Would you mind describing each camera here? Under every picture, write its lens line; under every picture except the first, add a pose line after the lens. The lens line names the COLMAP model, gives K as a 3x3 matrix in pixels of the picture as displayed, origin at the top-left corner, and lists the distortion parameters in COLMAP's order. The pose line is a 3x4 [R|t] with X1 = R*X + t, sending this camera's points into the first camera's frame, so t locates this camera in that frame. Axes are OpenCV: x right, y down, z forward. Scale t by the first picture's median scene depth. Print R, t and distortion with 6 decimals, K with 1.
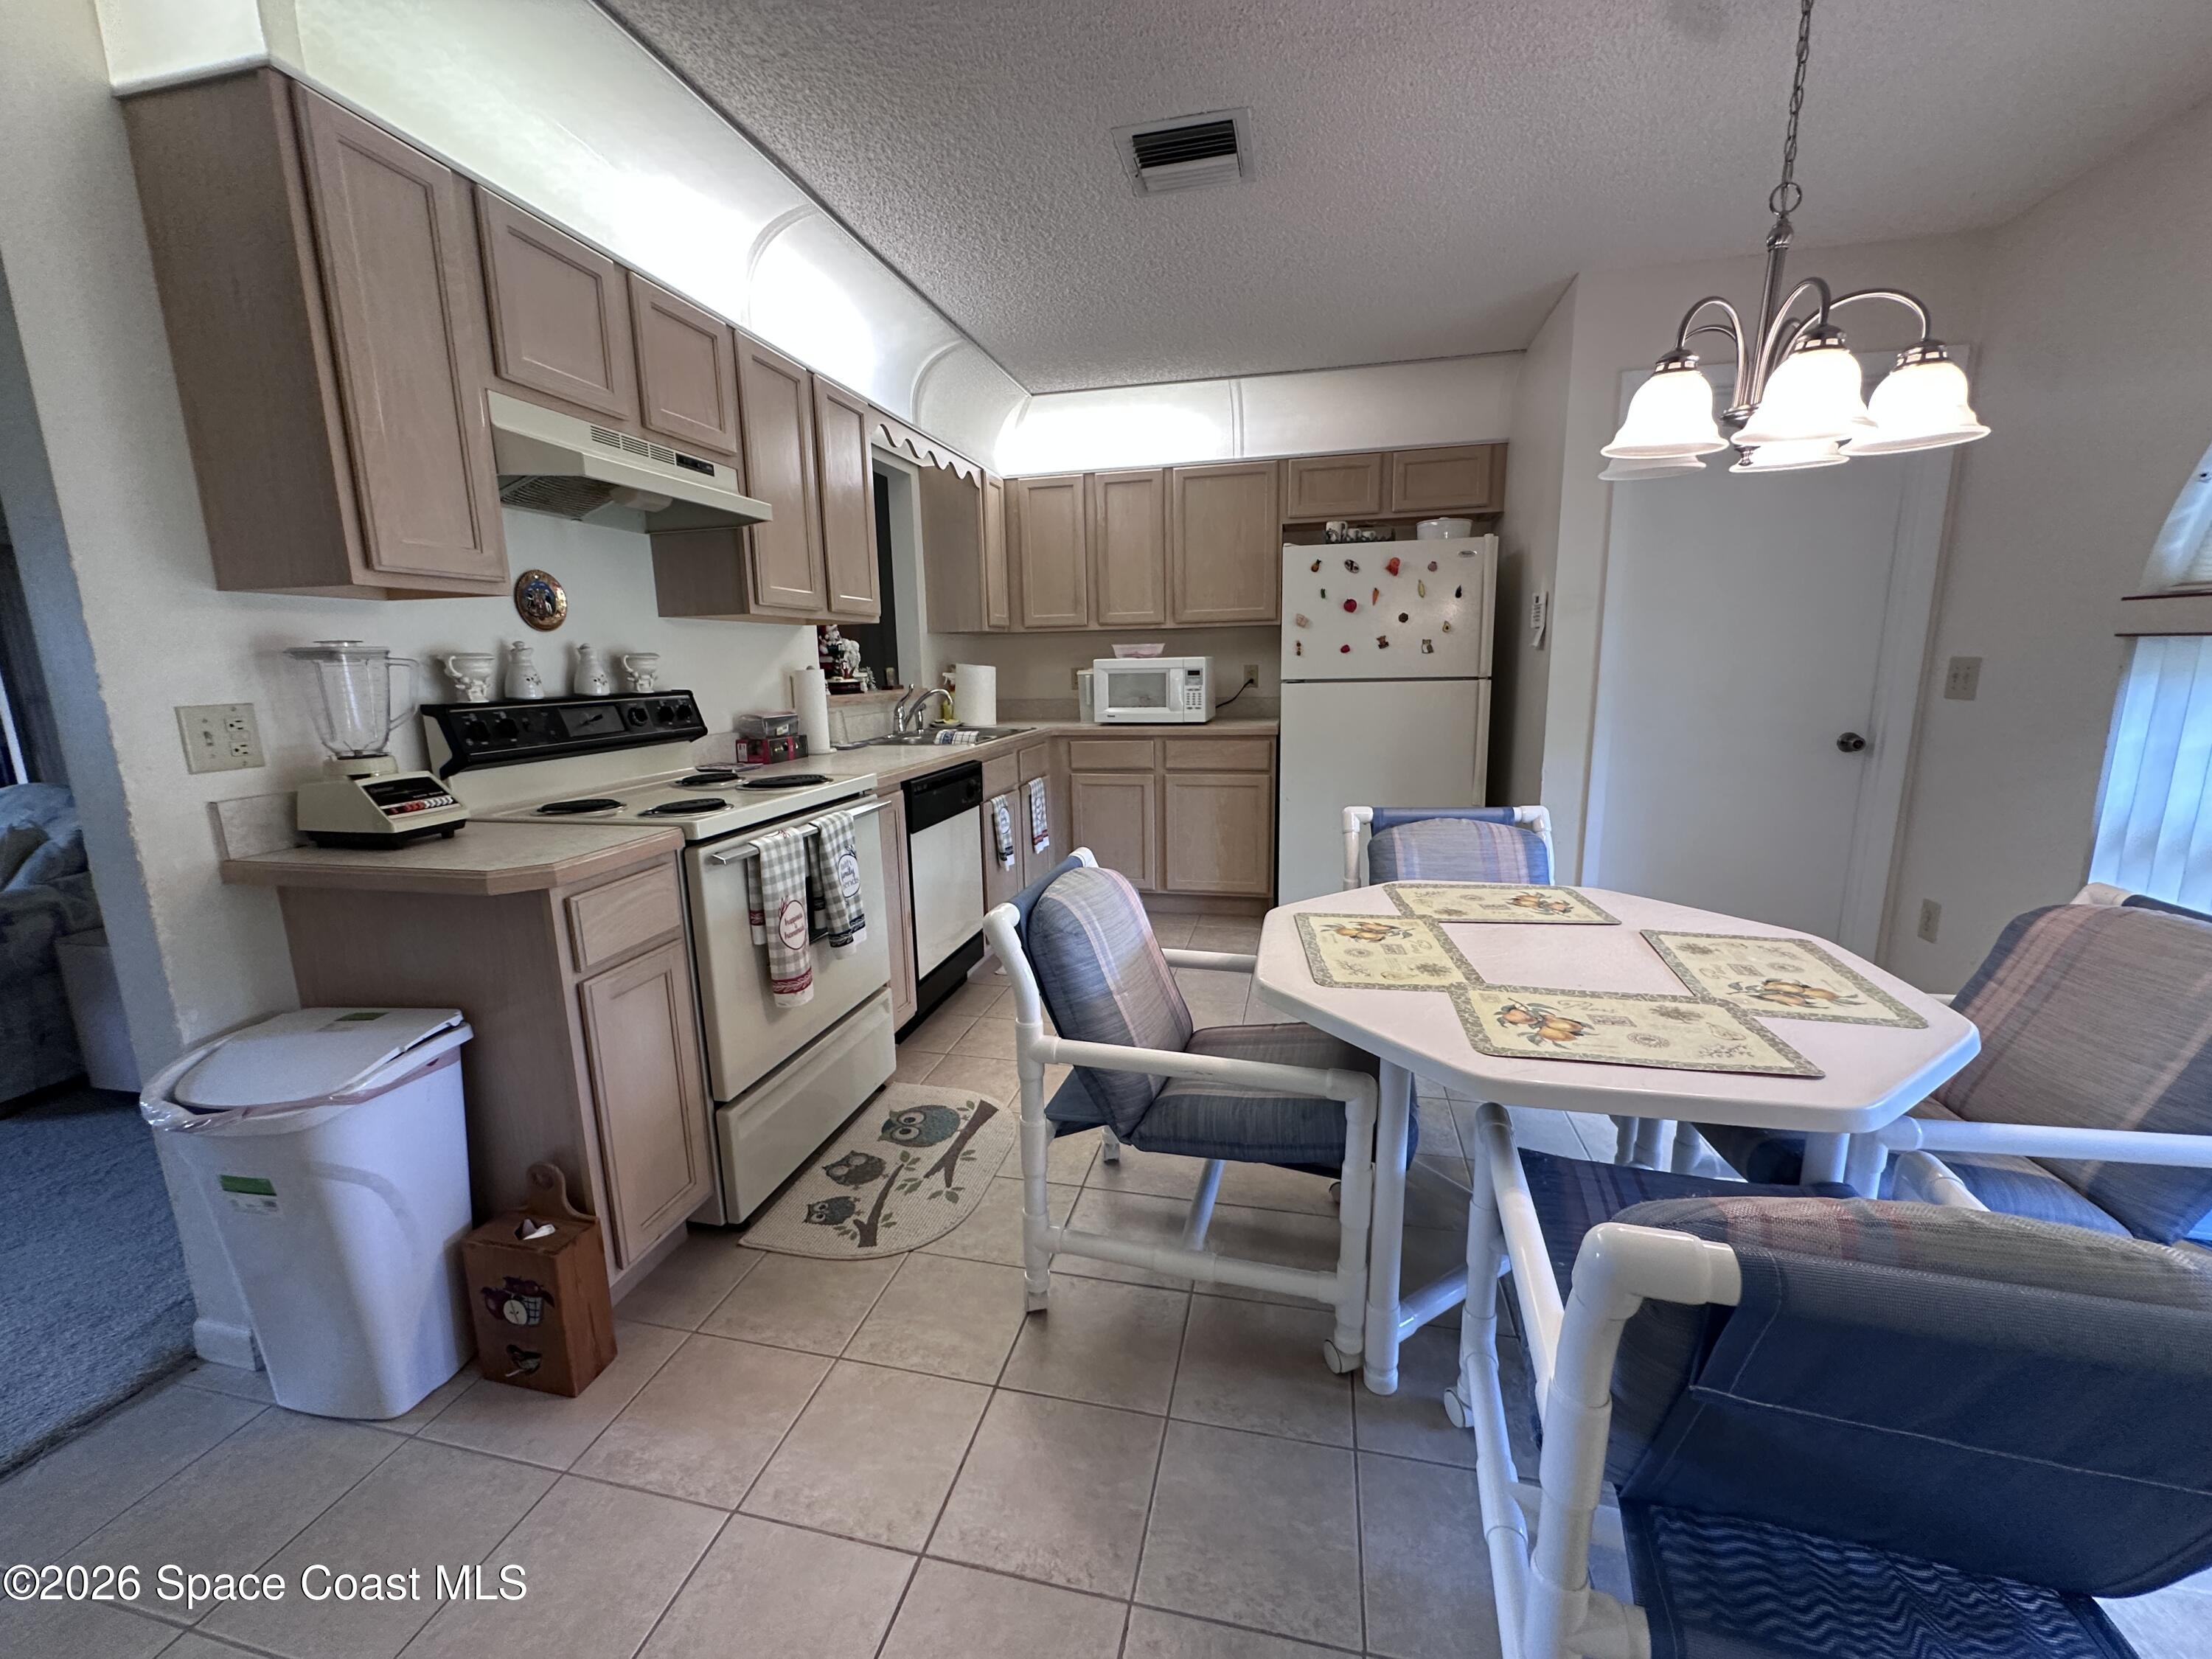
lens RADIAL K [[887.7, 0, 1104.4], [0, 887.7, 831.7], [0, 0, 1]] dist [-0.007555, 0.000947]
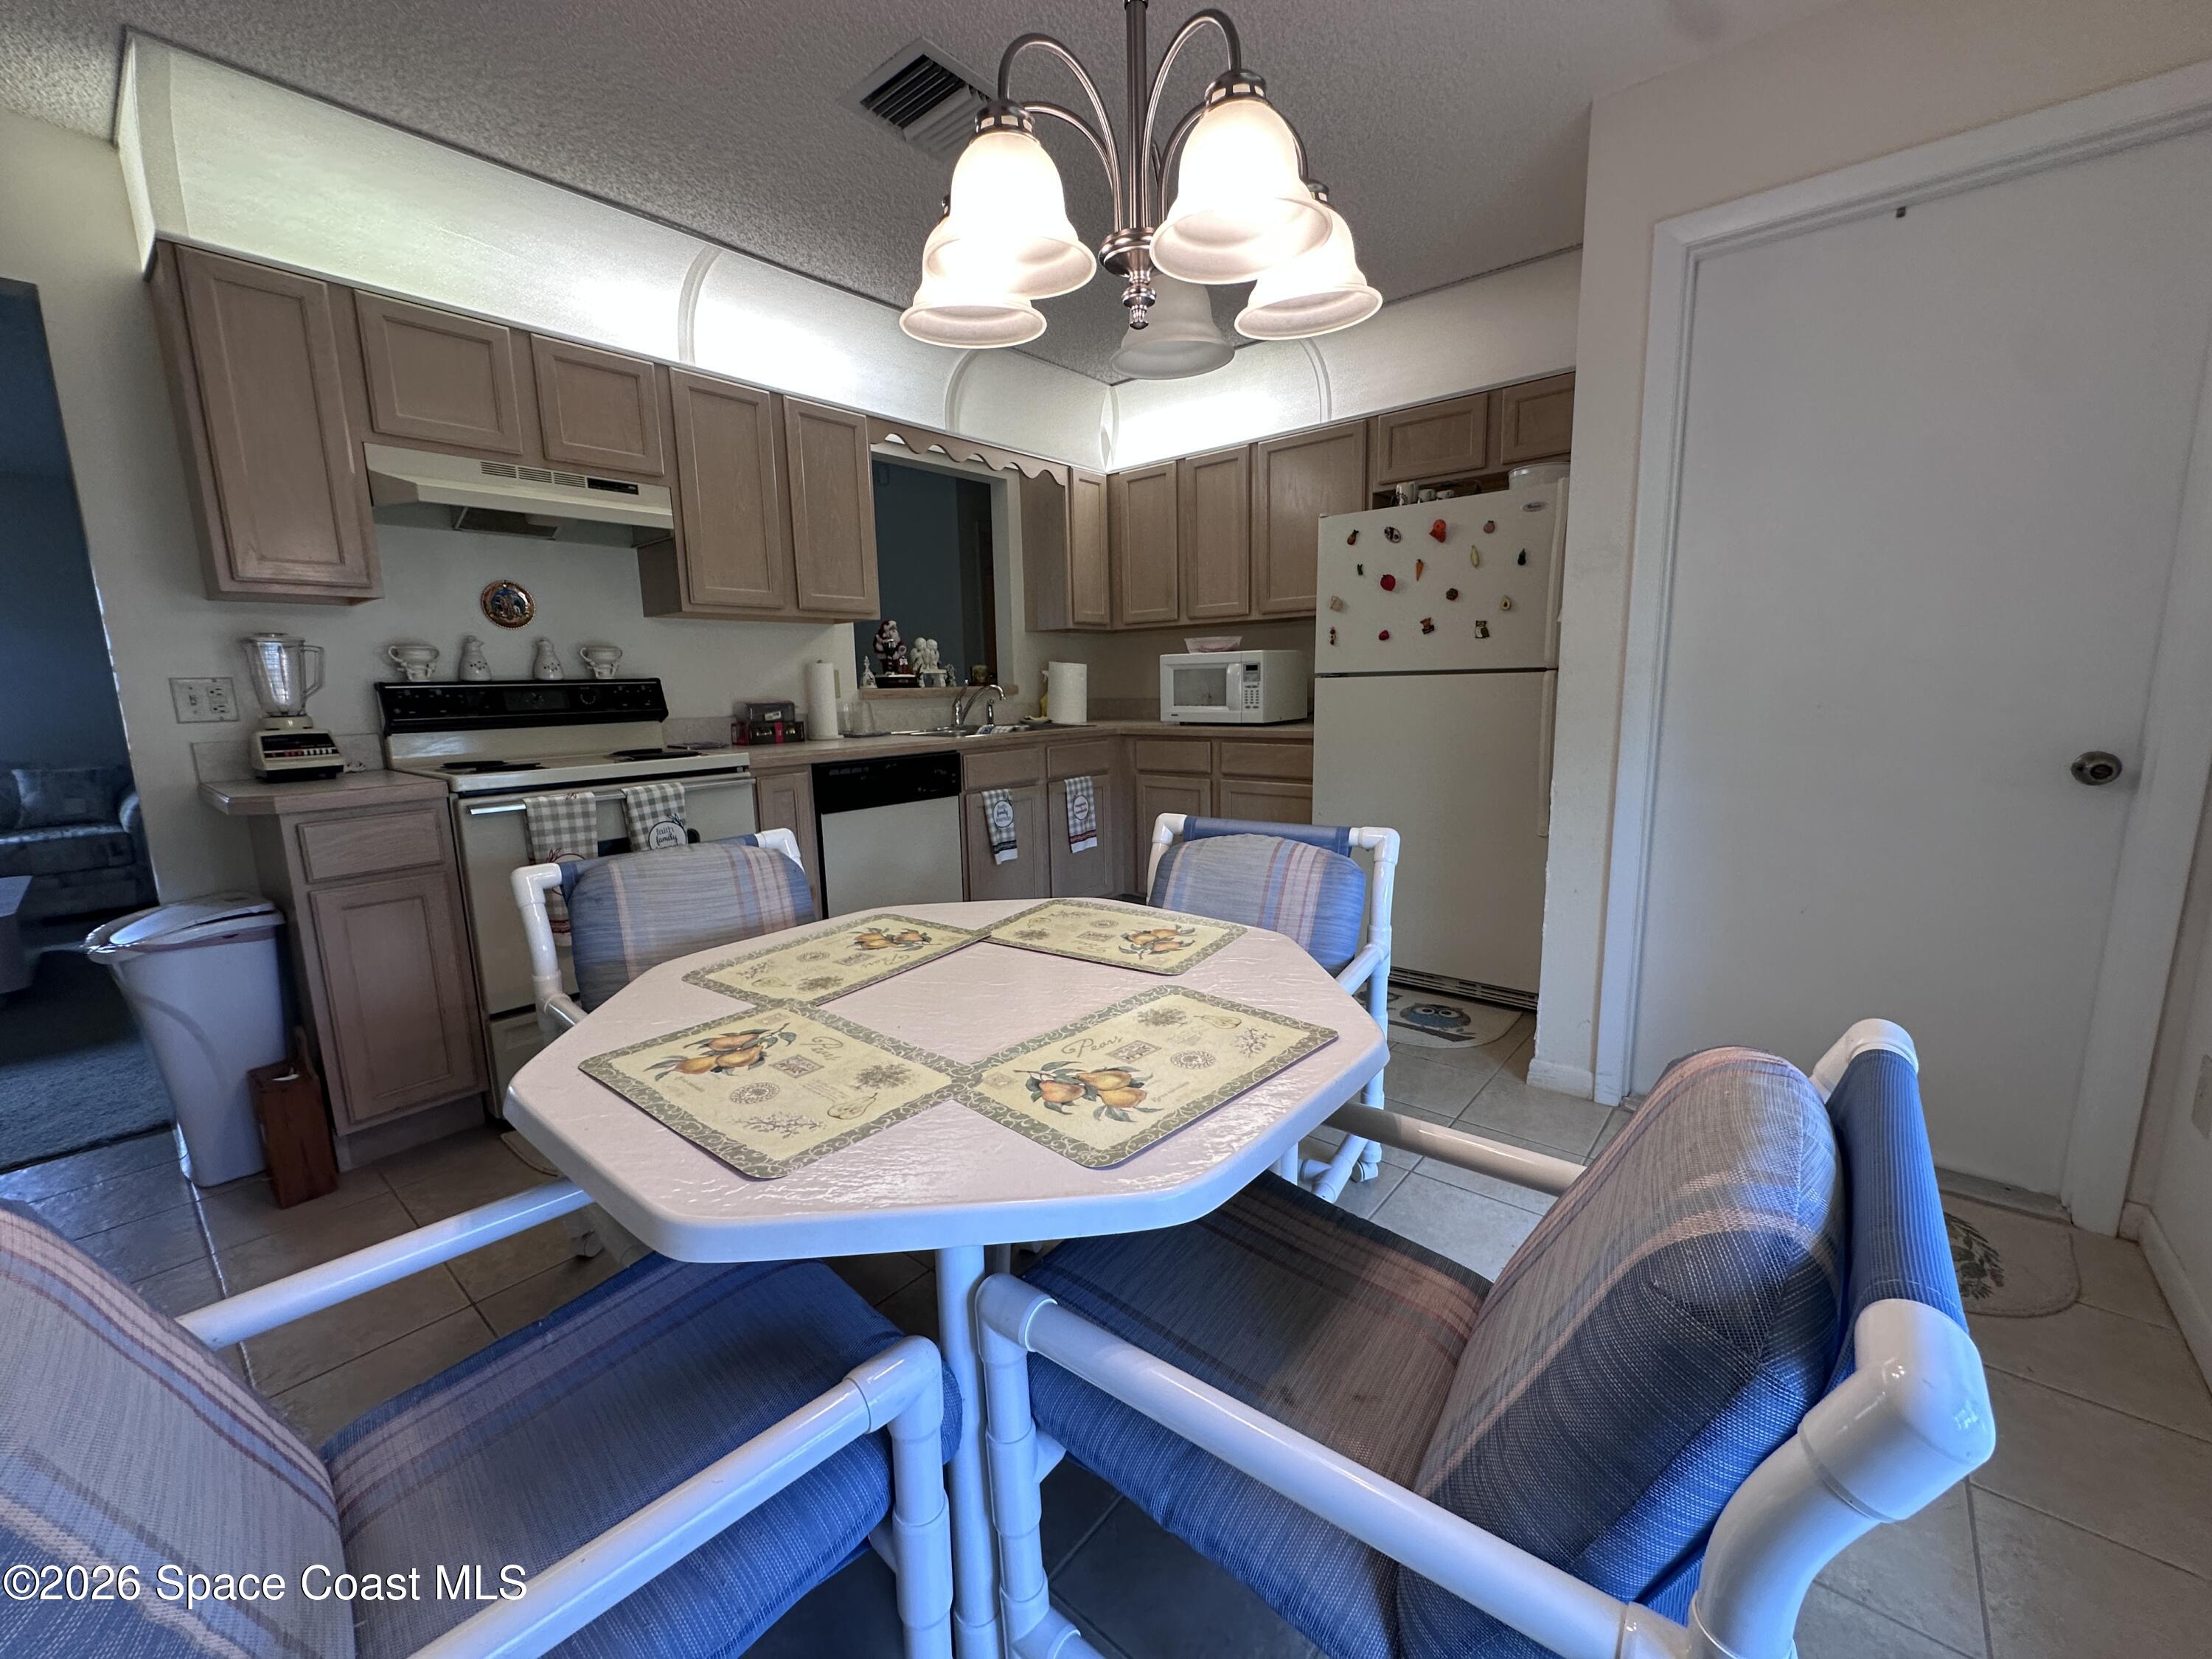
lens RADIAL K [[887.7, 0, 1101.1], [0, 887.7, 830.2], [0, 0, 1]] dist [-0.007555, 0.000947]
pose [[0.890536, 0.074835, -0.448716, 0.722794], [-0.081682, 0.996650, 0.004108, -0.012719], [0.447520, 0.032994, 0.893665, 0.259047]]
